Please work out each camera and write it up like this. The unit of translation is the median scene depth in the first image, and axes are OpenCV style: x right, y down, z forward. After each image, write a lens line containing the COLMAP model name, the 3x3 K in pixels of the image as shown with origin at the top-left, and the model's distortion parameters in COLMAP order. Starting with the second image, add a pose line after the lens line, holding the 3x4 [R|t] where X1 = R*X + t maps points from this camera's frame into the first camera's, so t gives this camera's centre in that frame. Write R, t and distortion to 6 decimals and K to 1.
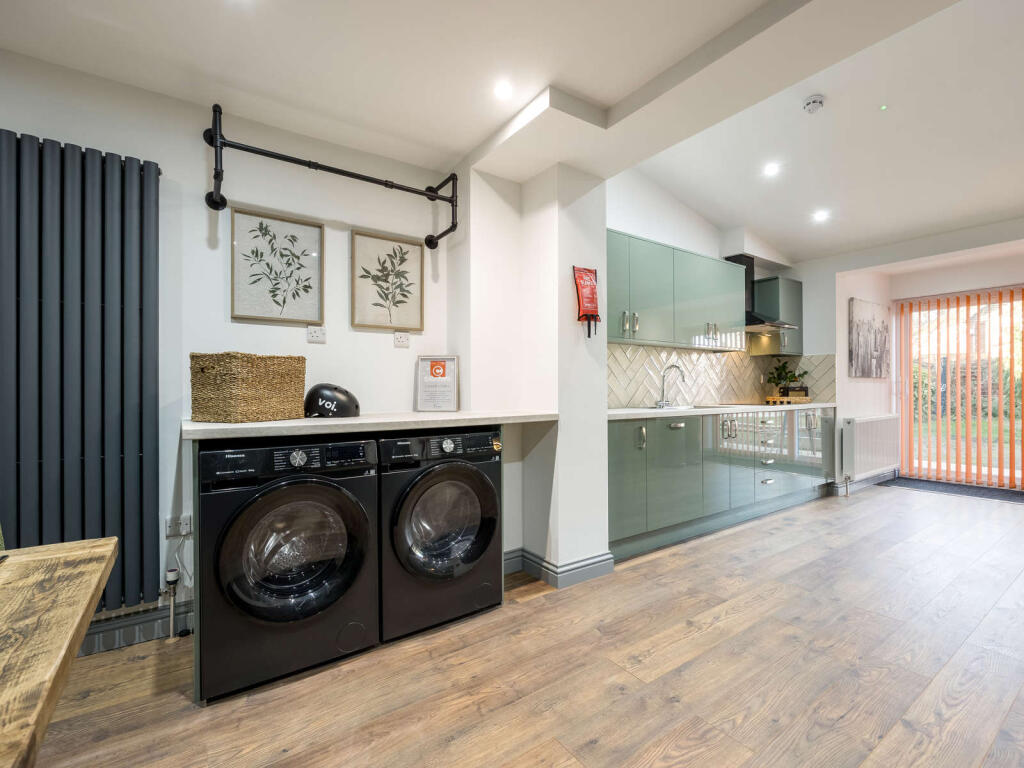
lens RADIAL K [[465.3, 0, 514.0], [0, 465.3, 387.7], [0, 0, 1]] dist [-0.001820, -0.000057]
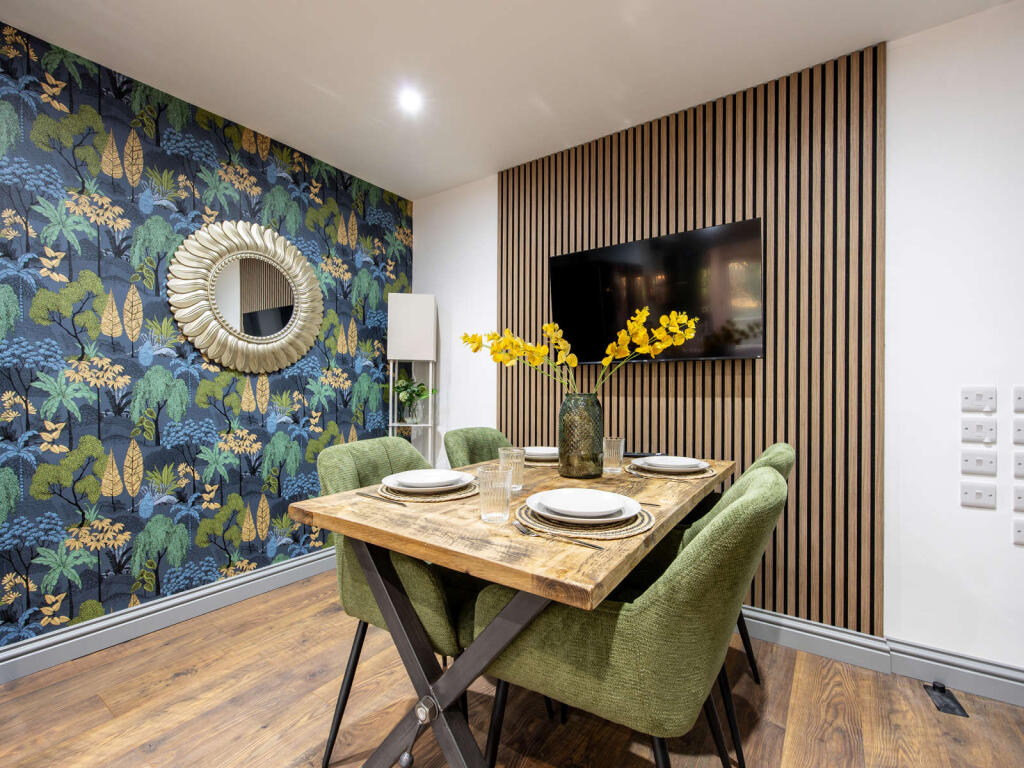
lens RADIAL K [[468.7, 0, 512.3], [0, 468.7, 391.0], [0, 0, 1]] dist [-0.000718, -0.000102]
pose [[-0.937785, 0.002710, -0.347205, -0.108154], [0.002536, 0.999996, 0.000955, 0.004230], [0.347207, 0.000014, -0.937789, 0.357380]]
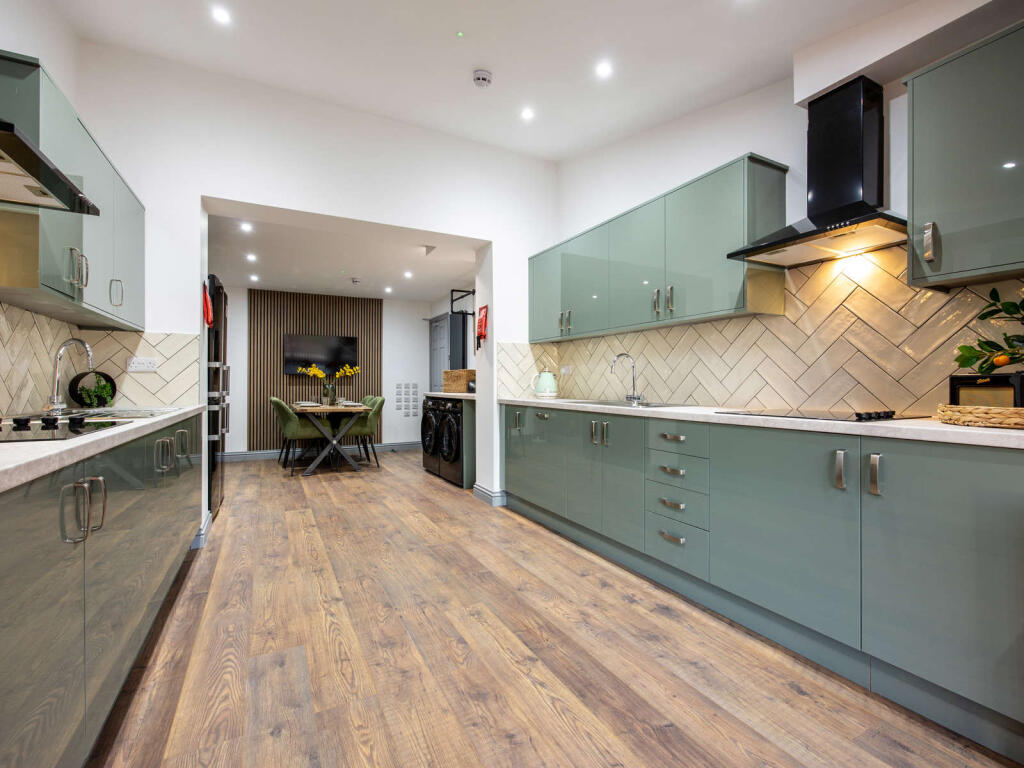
lens RADIAL K [[460.9, 0, 516.2], [0, 460.9, 386.5], [0, 0, 1]] dist [-0.000479, -0.000297]
pose [[-0.115891, 0.010092, -0.993211, 0.971228], [0.003805, 0.999946, 0.009716, 0.001845], [0.993255, -0.002653, -0.115923, 0.732382]]
